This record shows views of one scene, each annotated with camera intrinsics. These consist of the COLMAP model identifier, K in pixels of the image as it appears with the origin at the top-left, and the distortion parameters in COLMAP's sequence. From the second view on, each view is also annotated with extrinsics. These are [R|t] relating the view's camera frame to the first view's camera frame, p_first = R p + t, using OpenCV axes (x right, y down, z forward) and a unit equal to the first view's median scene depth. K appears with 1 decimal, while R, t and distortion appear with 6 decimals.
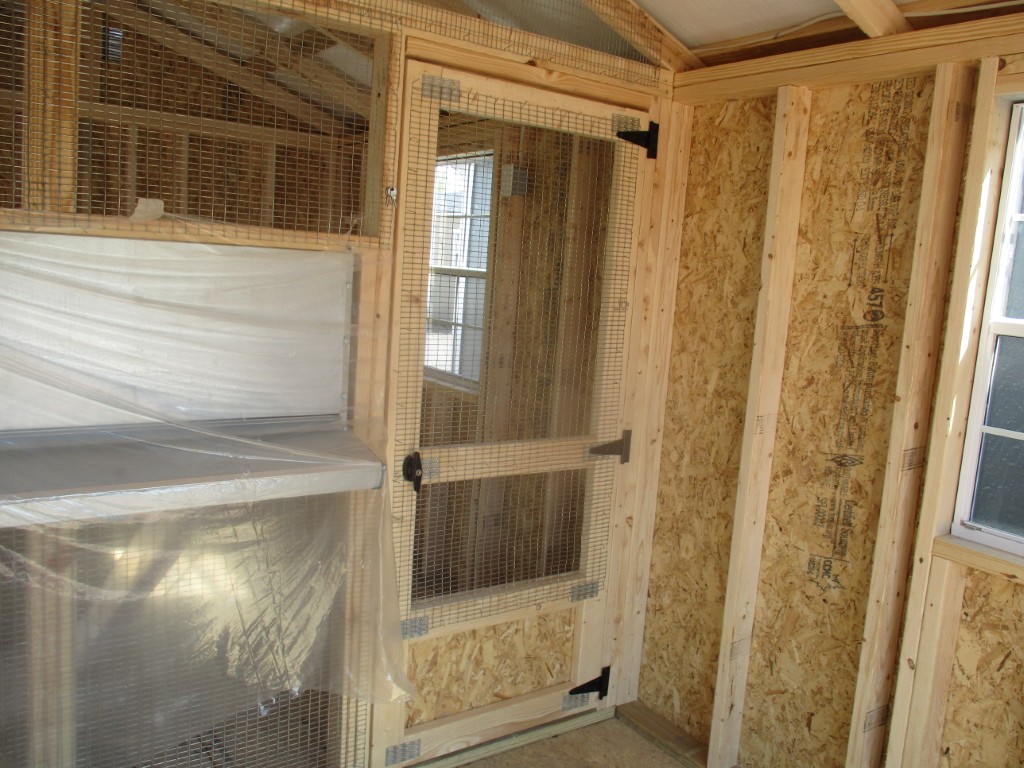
lens RADIAL K [[846.9, 0, 526.1], [0, 846.9, 376.4], [0, 0, 1]] dist [-0.036671, 0.007257]
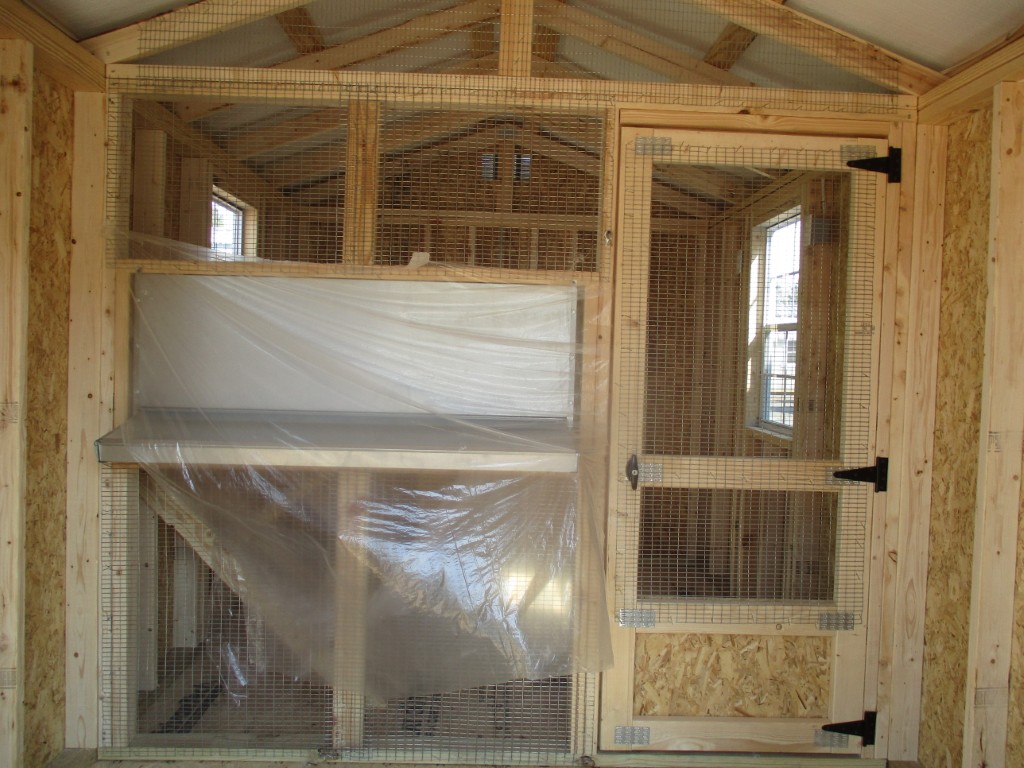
lens RADIAL K [[846.9, 0, 526.1], [0, 846.9, 376.4], [0, 0, 1]] dist [-0.036671, 0.007257]
pose [[0.834980, -0.027295, -0.549603, 0.332791], [-0.042708, 0.992542, -0.114177, 0.105490], [0.548621, 0.118808, 0.827587, -0.039783]]
